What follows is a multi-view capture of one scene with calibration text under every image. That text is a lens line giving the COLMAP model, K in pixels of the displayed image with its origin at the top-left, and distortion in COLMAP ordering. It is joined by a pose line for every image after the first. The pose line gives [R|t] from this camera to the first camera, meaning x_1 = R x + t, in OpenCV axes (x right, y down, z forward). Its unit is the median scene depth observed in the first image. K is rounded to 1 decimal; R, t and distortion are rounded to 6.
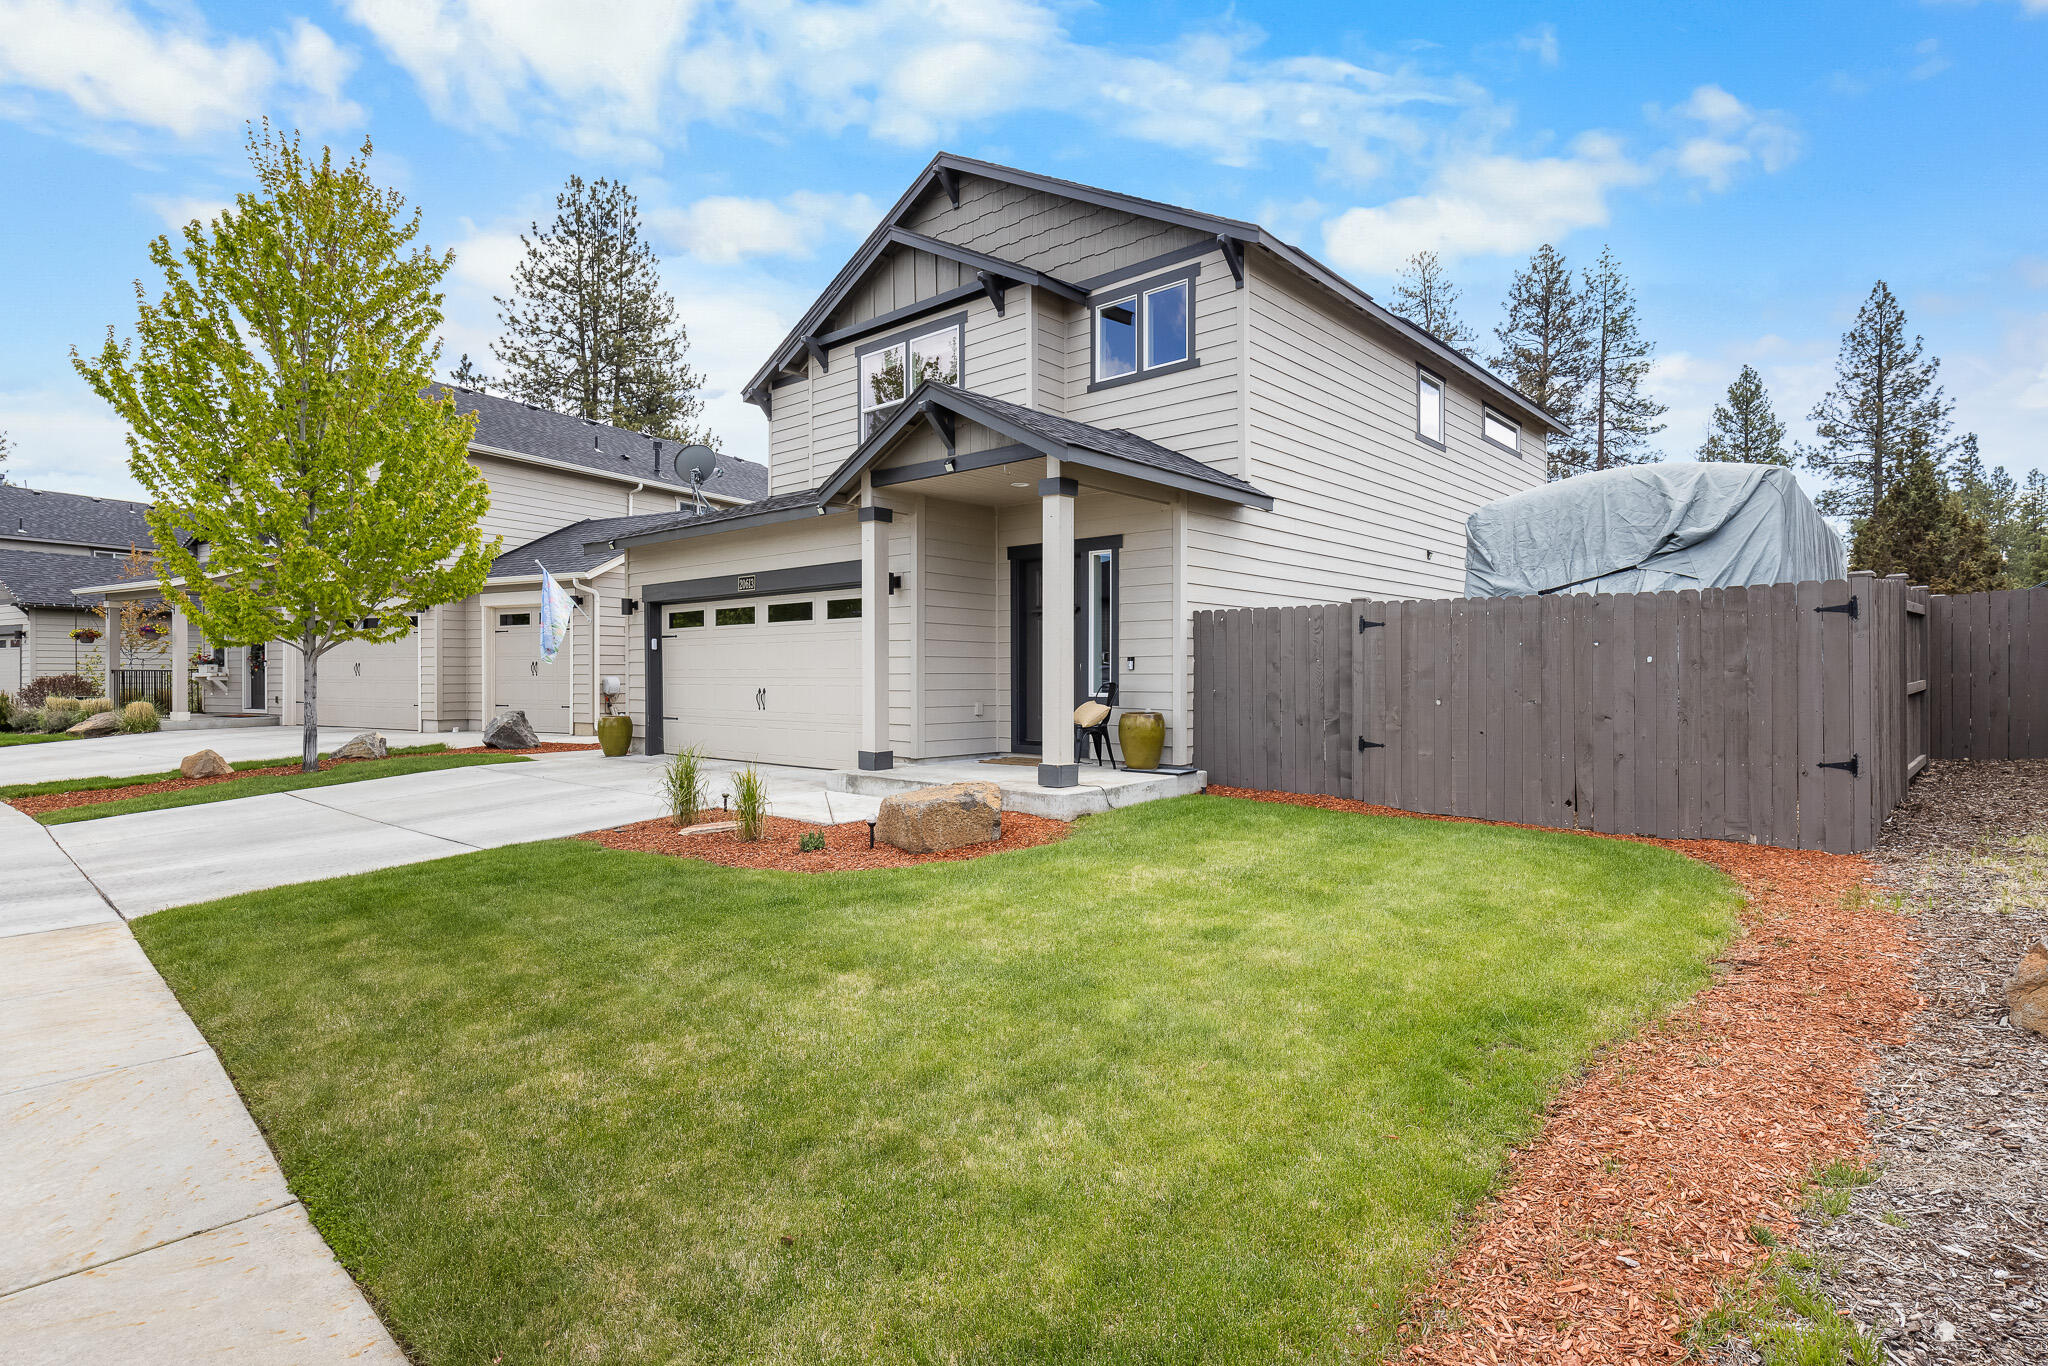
lens RADIAL K [[1026.8, 0, 1024.0], [0, 1026.8, 683.0], [0, 0, 1]] dist [-0.000185, 0.000001]
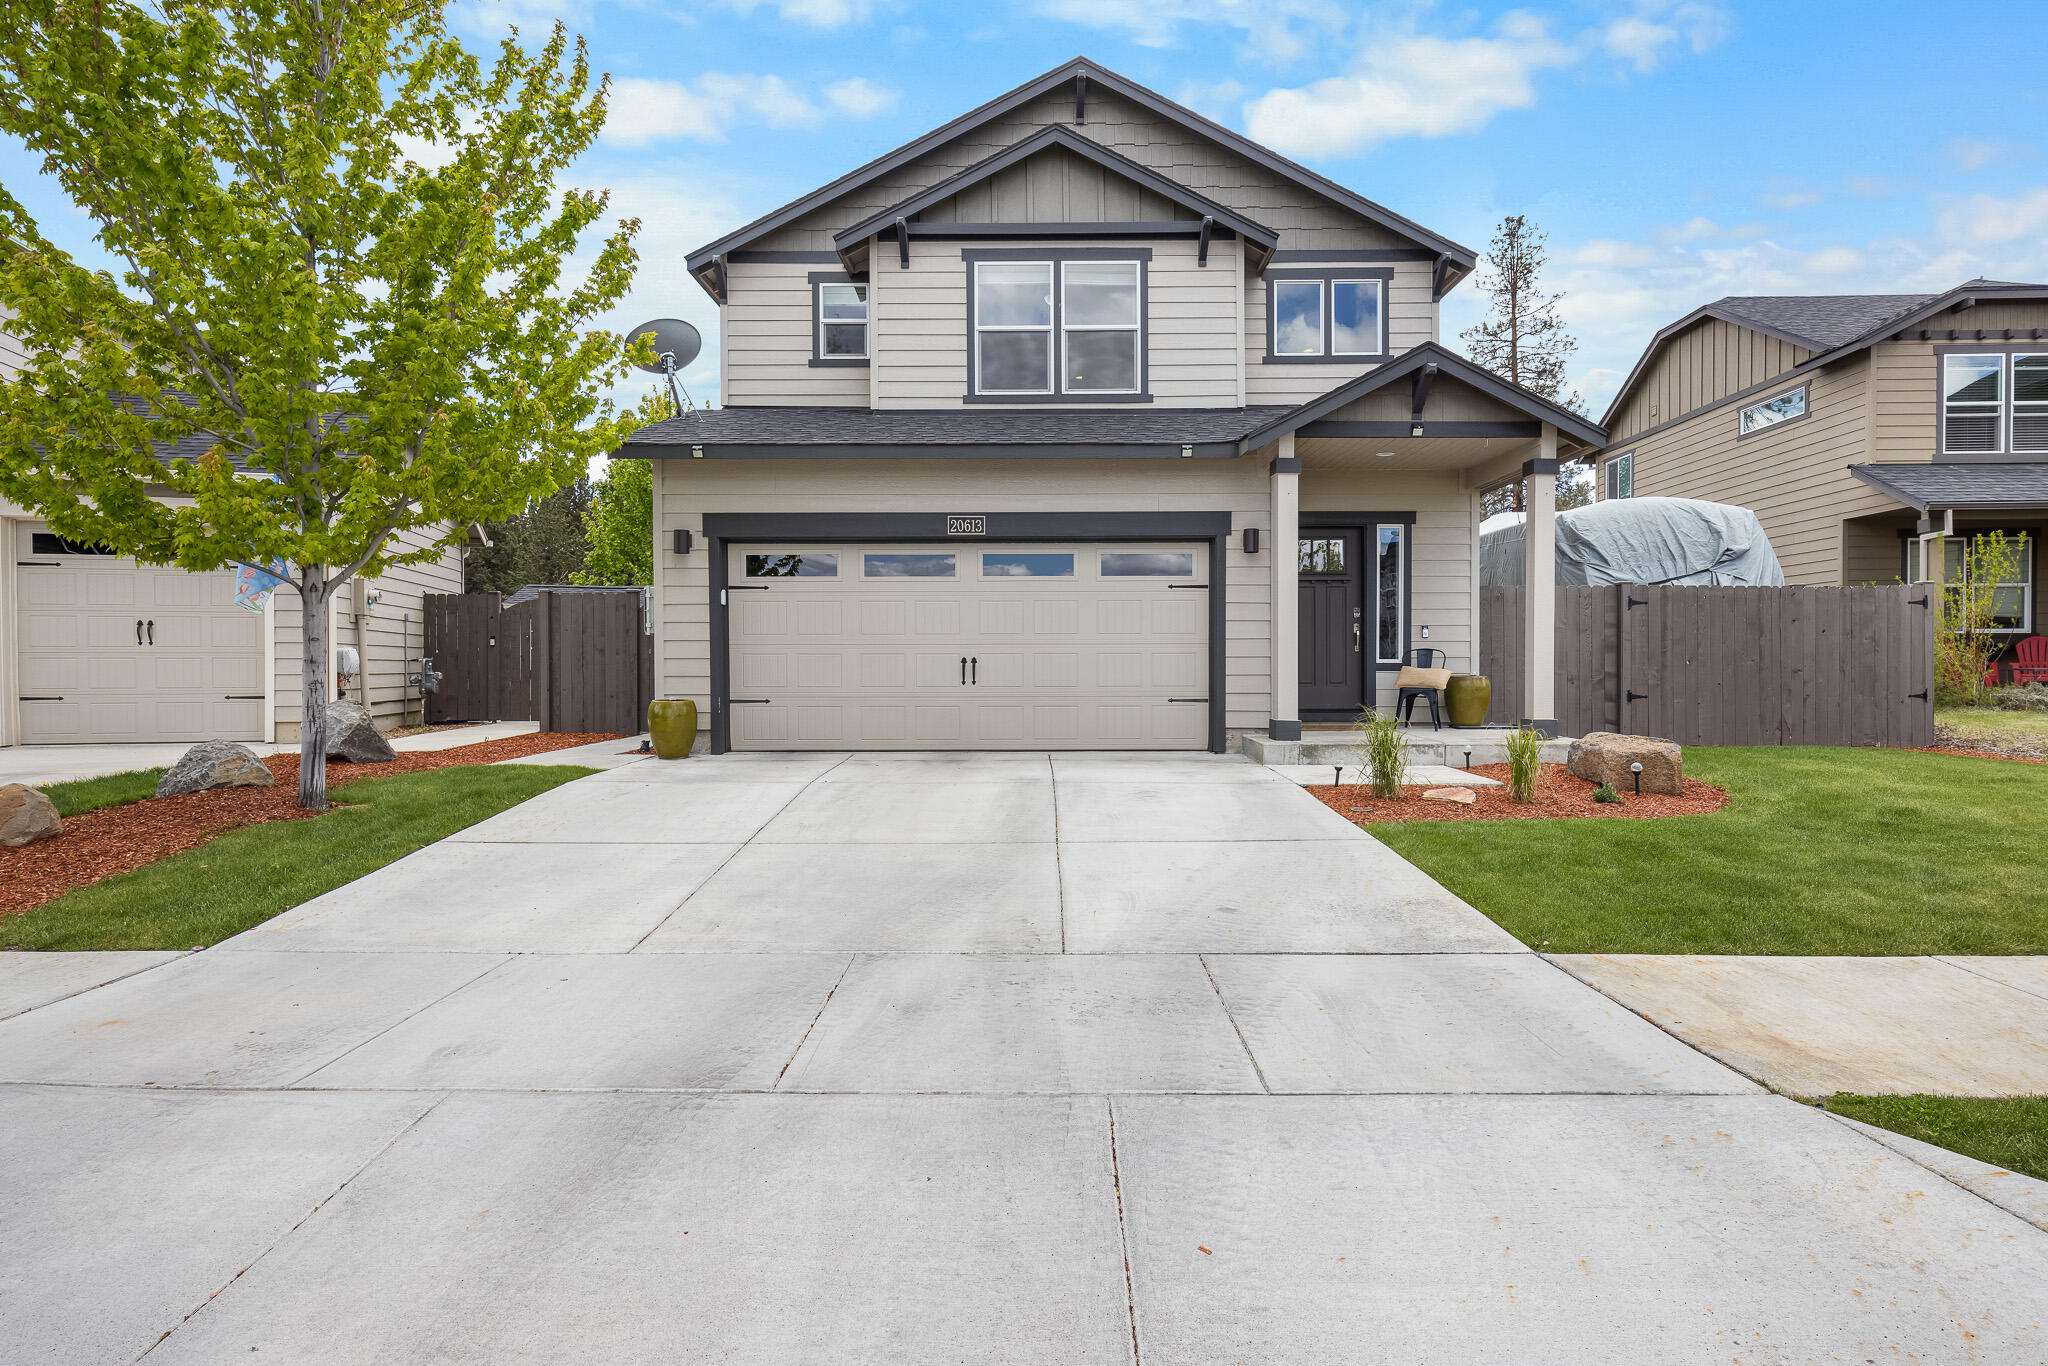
lens RADIAL K [[1110.7, 0, 1024.0], [0, 1110.7, 683.0], [0, 0, 1]] dist [-0.002722, -0.000242]
pose [[0.751541, -0.011756, 0.659582, -0.835470], [0.006798, 0.999926, 0.010076, 0.017427], [-0.659651, -0.003088, 0.751565, 0.337438]]
